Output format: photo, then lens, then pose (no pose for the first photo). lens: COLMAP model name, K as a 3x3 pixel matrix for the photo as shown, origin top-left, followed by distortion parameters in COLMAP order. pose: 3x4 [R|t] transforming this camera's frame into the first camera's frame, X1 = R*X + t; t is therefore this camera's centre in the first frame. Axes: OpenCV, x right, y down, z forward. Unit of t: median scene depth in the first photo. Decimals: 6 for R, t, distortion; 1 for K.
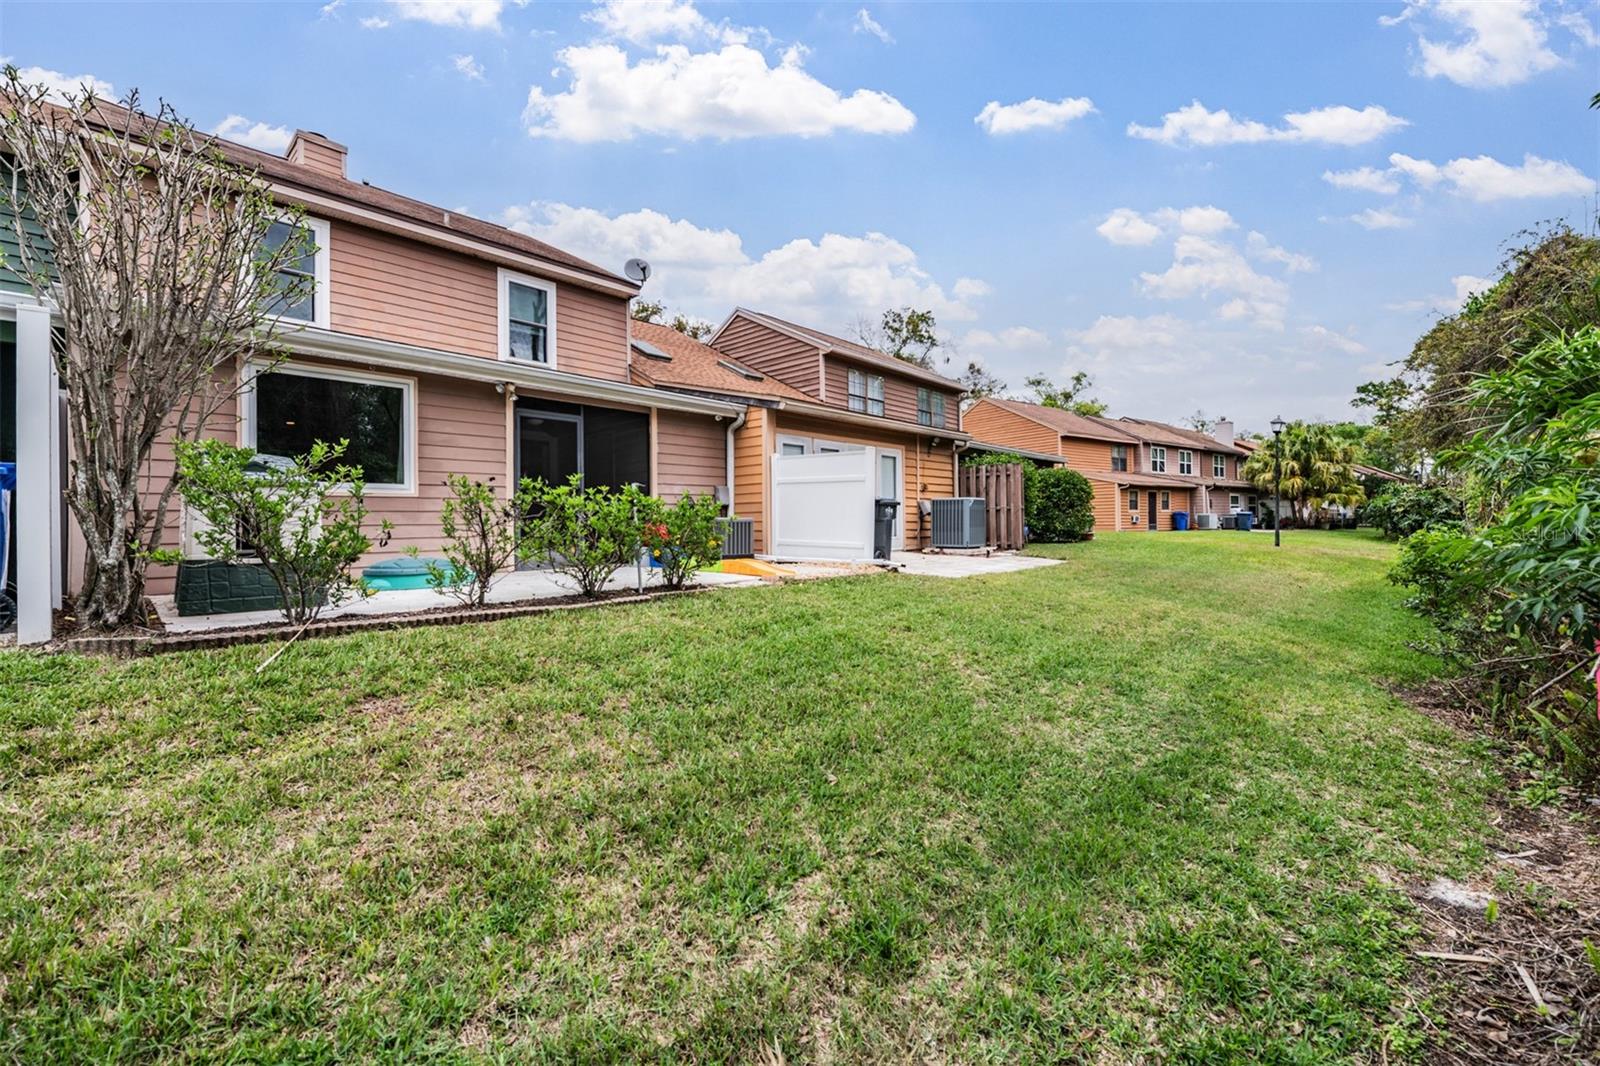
lens RADIAL K [[624.7, 0, 798.1], [0, 624.7, 523.6], [0, 0, 1]] dist [-0.002459, -0.000563]
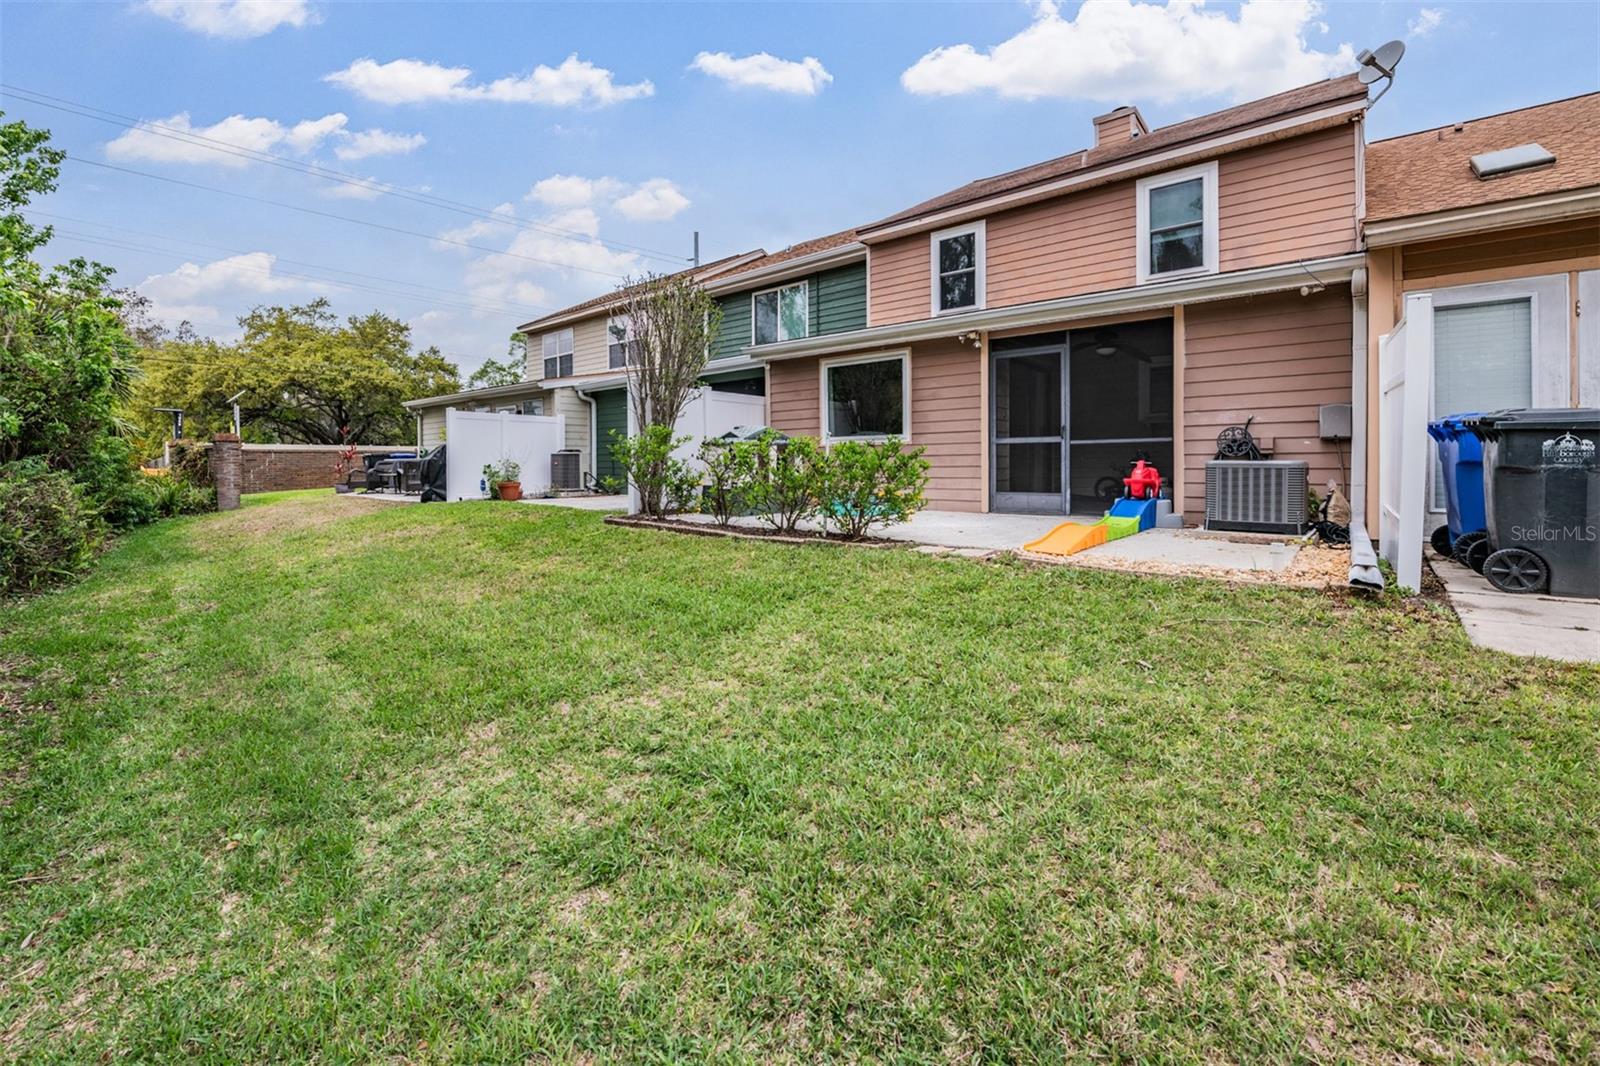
lens RADIAL K [[646.6, 0, 799.4], [0, 646.6, 465.1], [0, 0, 1]] dist [-0.000787, -0.000237]
pose [[0.084732, 0.008485, -0.996368, 0.567485], [-0.000929, 0.999964, 0.008437, -0.011589], [0.996403, 0.000211, 0.084737, 0.605163]]
